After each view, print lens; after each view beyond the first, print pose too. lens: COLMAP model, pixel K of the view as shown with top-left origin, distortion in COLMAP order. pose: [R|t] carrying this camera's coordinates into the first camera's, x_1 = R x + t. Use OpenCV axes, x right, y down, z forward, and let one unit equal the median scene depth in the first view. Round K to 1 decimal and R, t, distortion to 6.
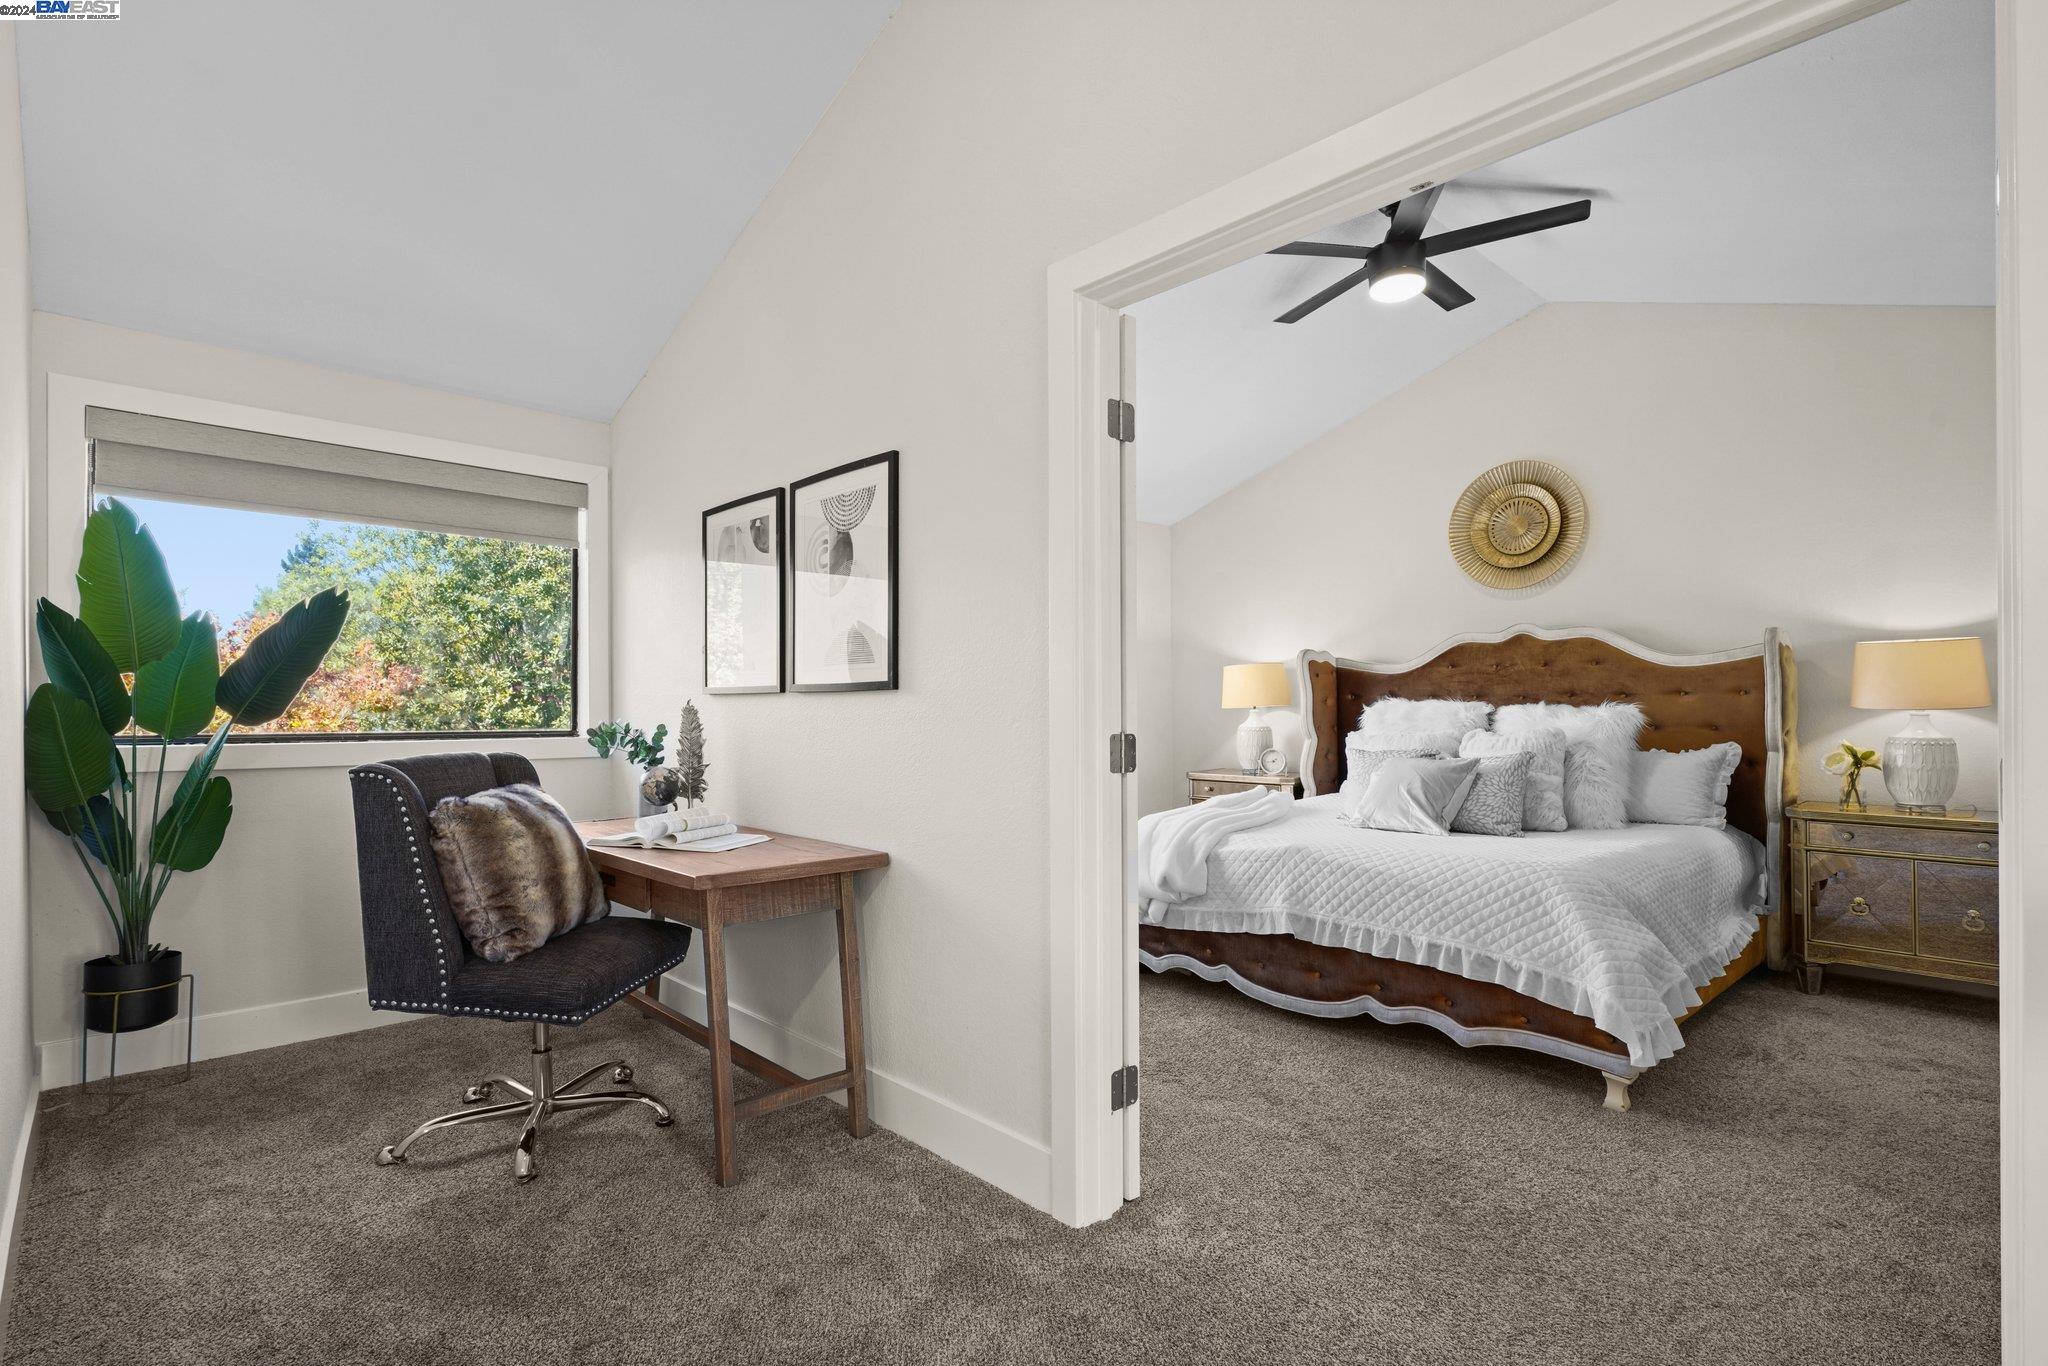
lens RADIAL K [[986.6, 0, 1020.6], [0, 986.6, 693.9], [0, 0, 1]] dist [0.005688, -0.000221]
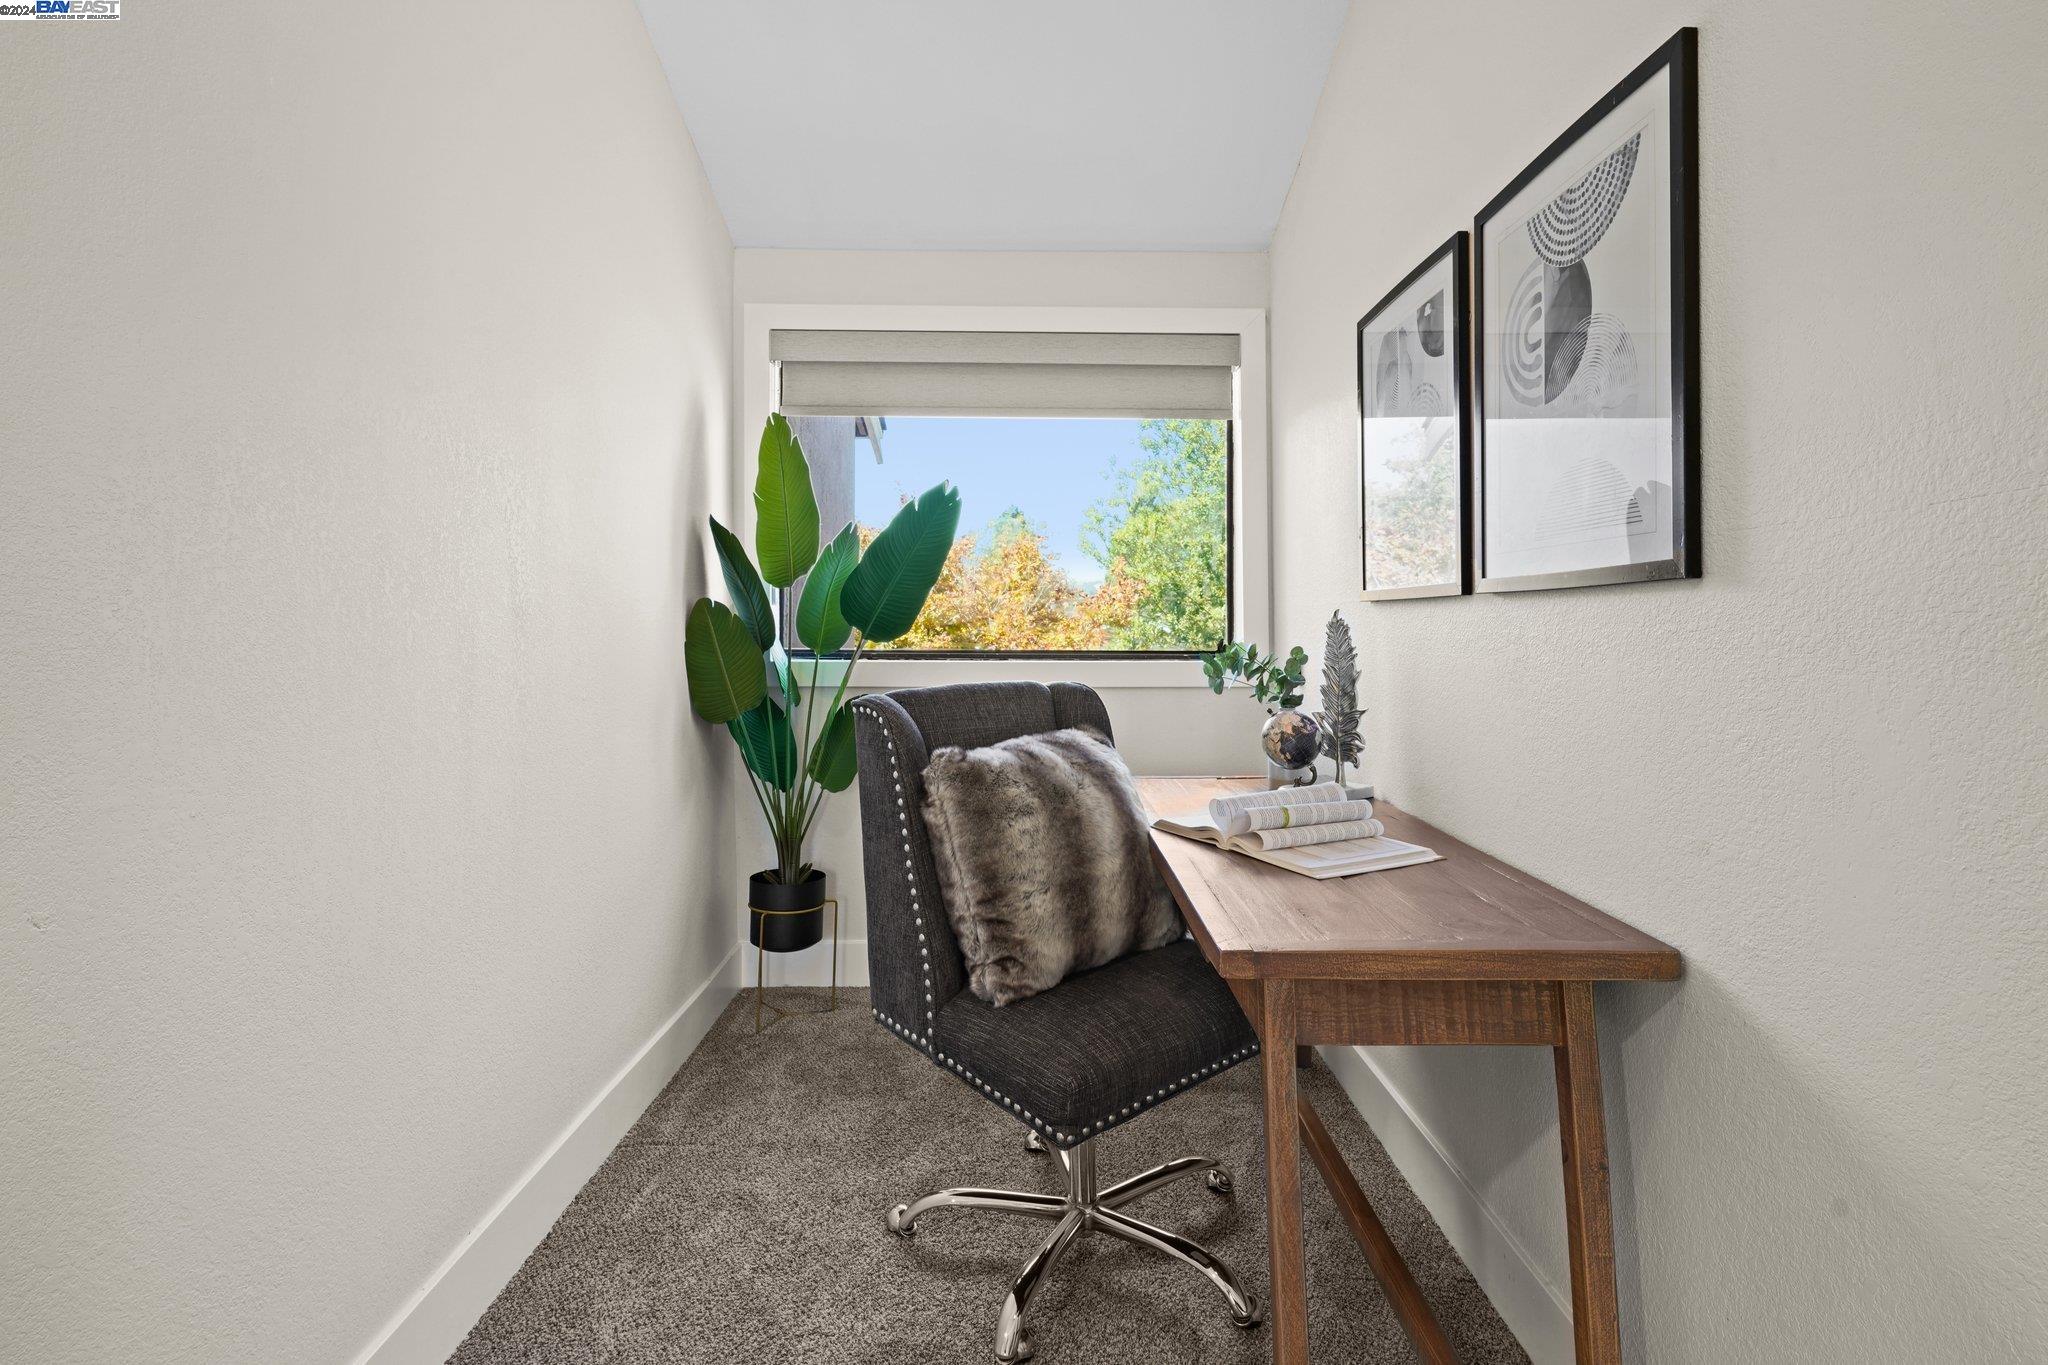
lens RADIAL K [[986.6, 0, 1044.3], [0, 986.6, 608.9], [0, 0, 1]] dist [0.005688, -0.000221]
pose [[0.735109, -0.009061, -0.677888, -0.040038], [0.007960, 0.999957, -0.004733, 0.008039], [0.677902, -0.001916, 0.735150, 0.462067]]
